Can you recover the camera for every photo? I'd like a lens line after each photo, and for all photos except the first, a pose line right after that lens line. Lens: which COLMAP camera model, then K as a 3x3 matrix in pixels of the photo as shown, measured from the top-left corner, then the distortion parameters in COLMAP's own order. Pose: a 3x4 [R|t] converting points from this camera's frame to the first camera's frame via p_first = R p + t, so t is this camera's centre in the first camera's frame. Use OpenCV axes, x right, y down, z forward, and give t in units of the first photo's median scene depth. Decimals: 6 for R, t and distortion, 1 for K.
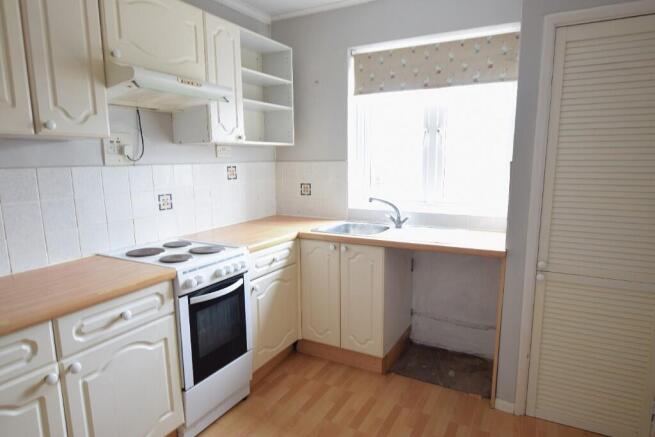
lens RADIAL K [[401.5, 0, 327.5], [0, 401.5, 218.5], [0, 0, 1]] dist [0.001496, 0.001436]
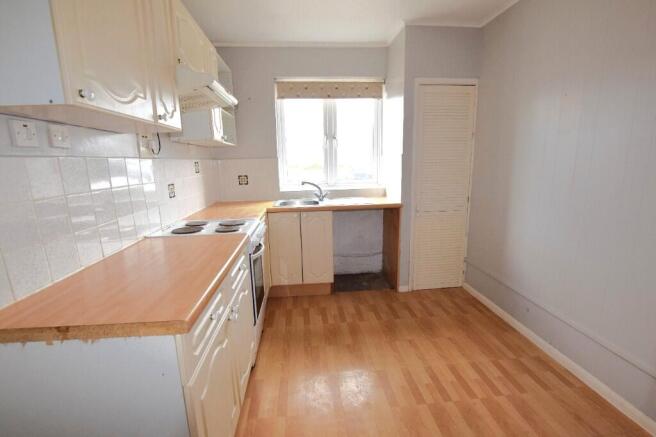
lens RADIAL K [[311.9, 0, 328.0], [0, 311.9, 218.5], [0, 0, 1]] dist [-0.044935, -0.000063]
pose [[0.832555, -0.108241, 0.543265, -0.482654], [0.096950, 0.994058, 0.049482, 0.036917], [-0.545393, 0.011473, 0.838102, -0.001114]]
